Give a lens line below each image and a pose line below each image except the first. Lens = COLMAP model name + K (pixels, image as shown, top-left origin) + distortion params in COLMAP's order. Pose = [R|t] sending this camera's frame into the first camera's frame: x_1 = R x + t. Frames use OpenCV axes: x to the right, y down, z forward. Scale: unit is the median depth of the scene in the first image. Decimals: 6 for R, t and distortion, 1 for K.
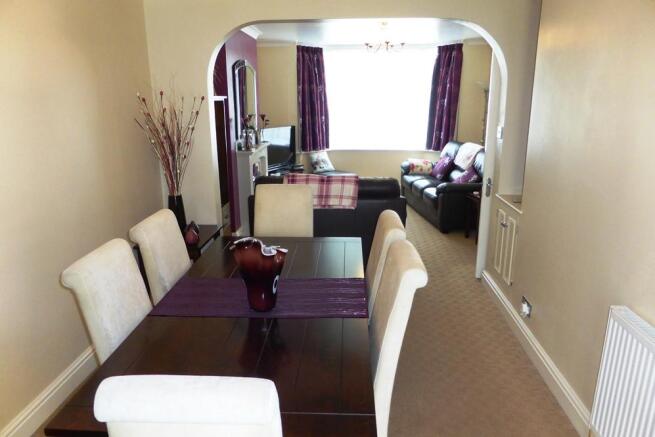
lens RADIAL K [[466.7, 0, 326.8], [0, 466.7, 214.3], [0, 0, 1]] dist [-0.037782, 0.036677]
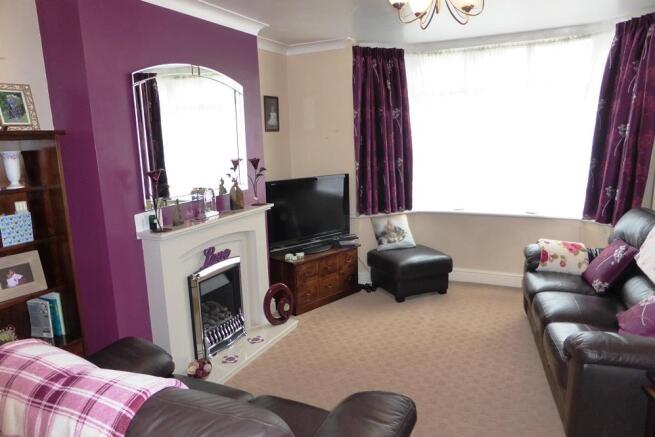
lens RADIAL K [[466.7, 0, 327.9], [0, 466.7, 224.6], [0, 0, 1]] dist [-0.037782, 0.036677]
pose [[0.926564, 0.047814, -0.373085, 0.143475], [-0.066708, 0.997053, -0.037889, -0.096607], [0.370174, 0.059995, 0.927023, 0.412830]]
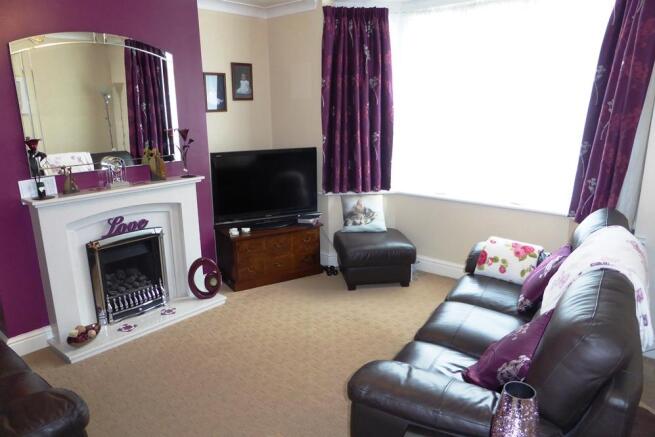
lens RADIAL K [[466.7, 0, 322.7], [0, 466.7, 223.4], [0, 0, 1]] dist [-0.037782, 0.036677]
pose [[0.798889, 0.144308, -0.583911, 0.293409], [-0.138349, 0.988850, 0.055101, -0.129710], [0.585352, 0.036764, 0.809946, 0.535414]]
